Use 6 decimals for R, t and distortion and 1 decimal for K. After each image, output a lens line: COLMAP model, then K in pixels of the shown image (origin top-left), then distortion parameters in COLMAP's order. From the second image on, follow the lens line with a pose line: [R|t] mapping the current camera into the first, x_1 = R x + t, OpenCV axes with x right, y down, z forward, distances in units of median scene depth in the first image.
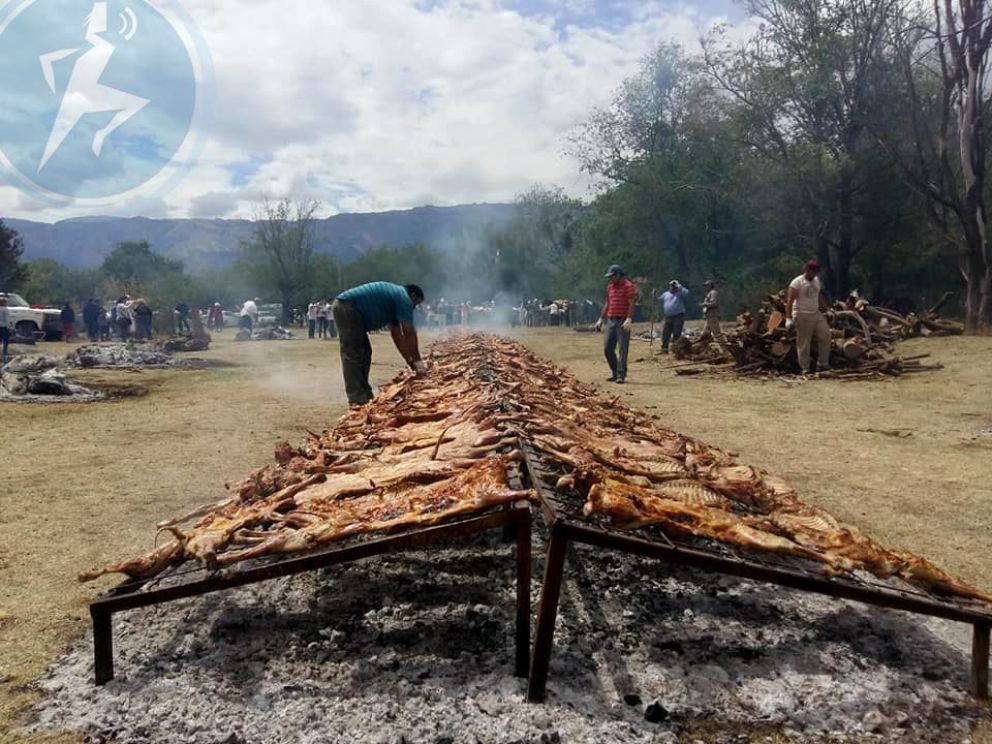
lens RADIAL K [[881.2, 0, 496.7], [0, 881.2, 396.9], [0, 0, 1]] dist [0.039654, -0.082138]
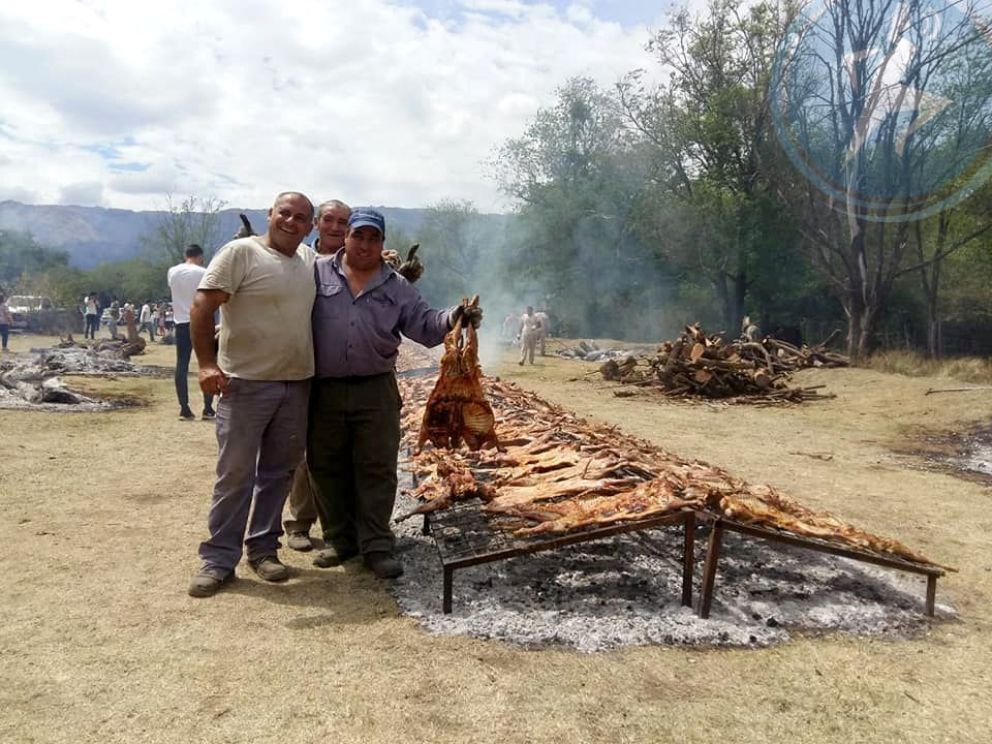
lens RADIAL K [[864.3, 0, 514.2], [0, 864.3, 384.8], [0, 0, 1]] dist [0.104325, -0.242132]
pose [[0.990368, 0.028306, 0.135533, -0.070833], [-0.025365, 0.999405, -0.023378, -0.009661], [-0.136114, 0.019715, 0.990497, -0.085850]]
